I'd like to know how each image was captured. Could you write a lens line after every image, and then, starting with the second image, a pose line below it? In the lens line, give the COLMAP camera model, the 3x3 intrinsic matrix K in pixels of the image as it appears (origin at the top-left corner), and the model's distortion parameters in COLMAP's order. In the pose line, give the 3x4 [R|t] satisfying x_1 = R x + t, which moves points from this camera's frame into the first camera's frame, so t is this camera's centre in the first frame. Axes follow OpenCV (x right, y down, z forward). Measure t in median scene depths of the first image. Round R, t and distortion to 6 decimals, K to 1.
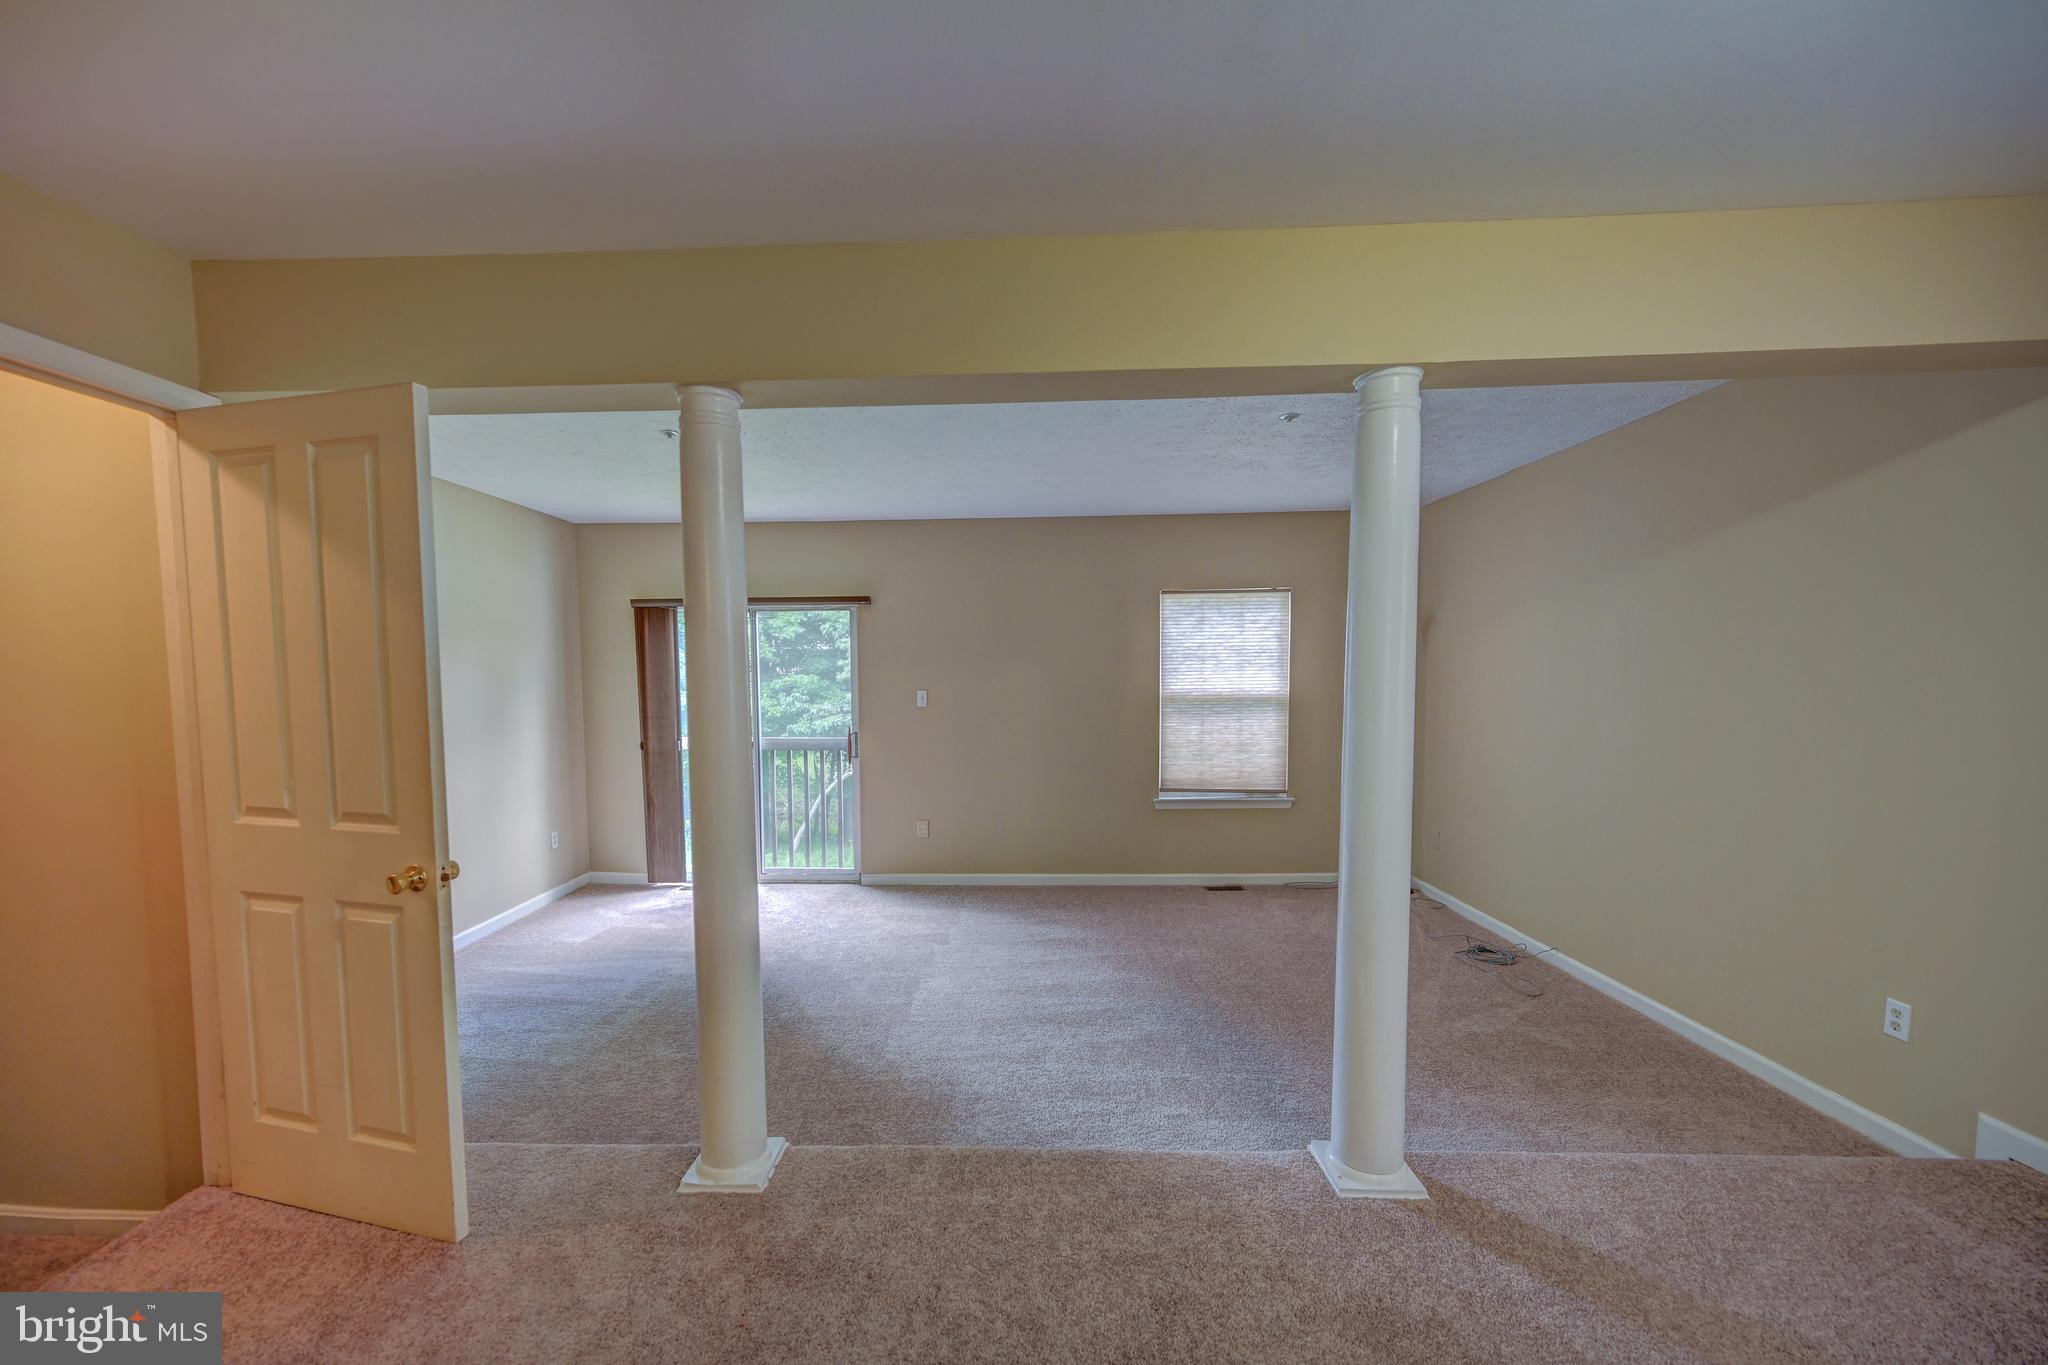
lens RADIAL K [[831.1, 0, 968.7], [0, 831.1, 735.1], [0, 0, 1]] dist [0.001382, 0.000580]
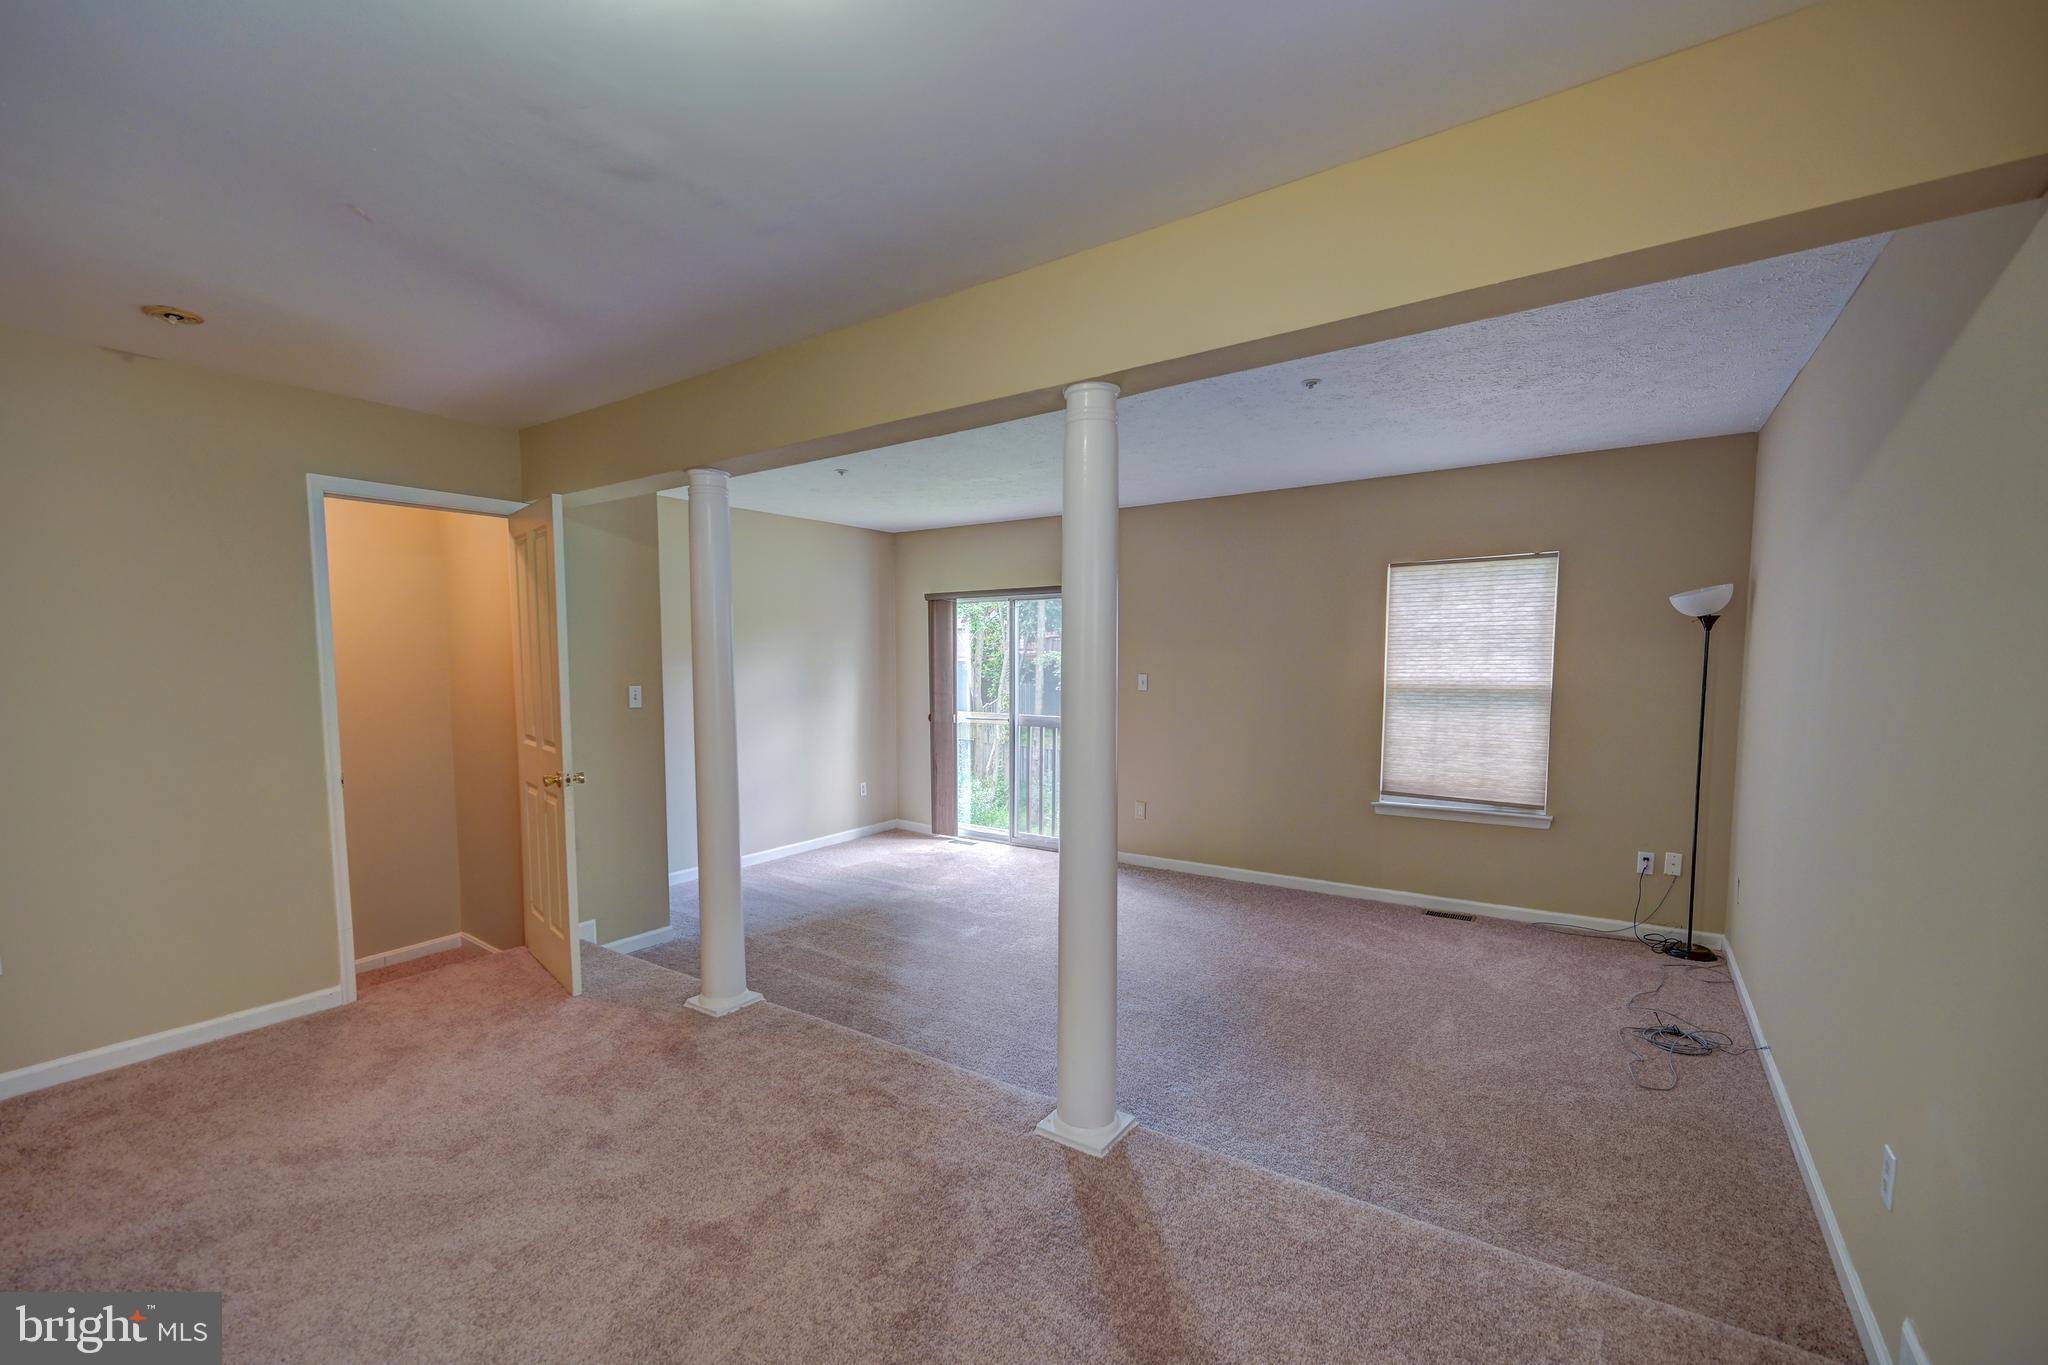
lens RADIAL K [[902.6, 0, 987.6], [0, 902.6, 731.4], [0, 0, 1]] dist [0.002932, 0.000222]
pose [[0.824809, 0.051450, -0.563066, 0.429798], [-0.043415, 0.998674, 0.027657, -0.006464], [0.563742, 0.001634, 0.825949, -0.016907]]
